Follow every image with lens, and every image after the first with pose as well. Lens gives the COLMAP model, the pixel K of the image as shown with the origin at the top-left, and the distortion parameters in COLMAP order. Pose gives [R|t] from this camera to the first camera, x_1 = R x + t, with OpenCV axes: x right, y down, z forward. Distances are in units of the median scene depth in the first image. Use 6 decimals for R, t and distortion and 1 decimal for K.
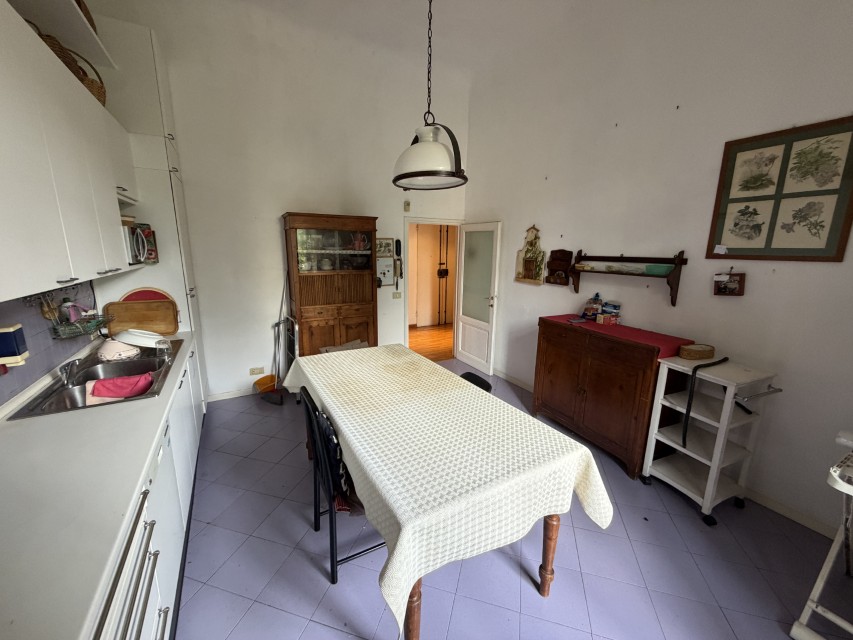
lens RADIAL K [[340.4, 0, 423.5], [0, 340.4, 319.4], [0, 0, 1]] dist [0.001009, 0.000116]
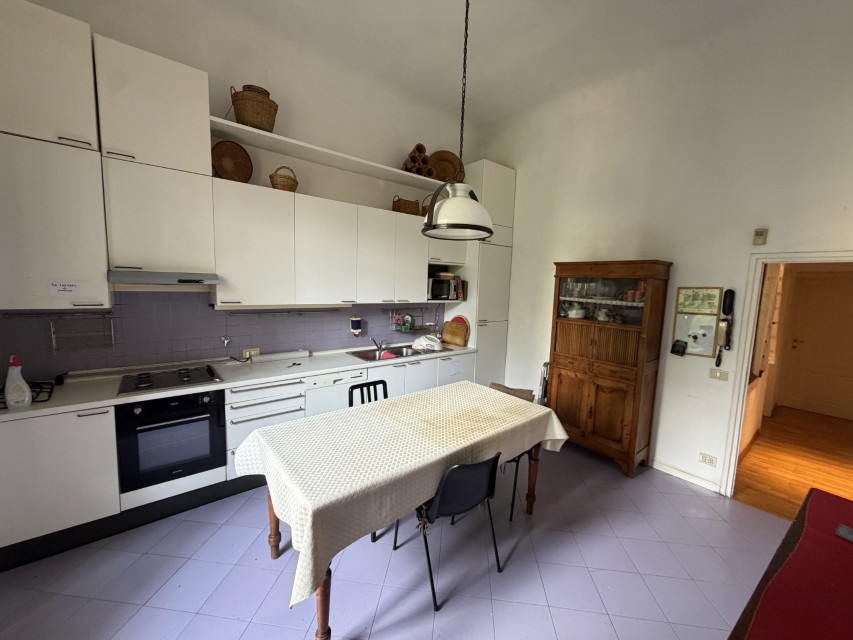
lens RADIAL K [[340.4, 0, 423.5], [0, 340.4, 319.4], [0, 0, 1]] dist [0.001009, 0.000116]
pose [[0.177576, 0.102027, -0.978804, 0.511714], [-0.238534, 0.969414, 0.057773, -0.088593], [0.954761, 0.223219, 0.196482, 0.373831]]
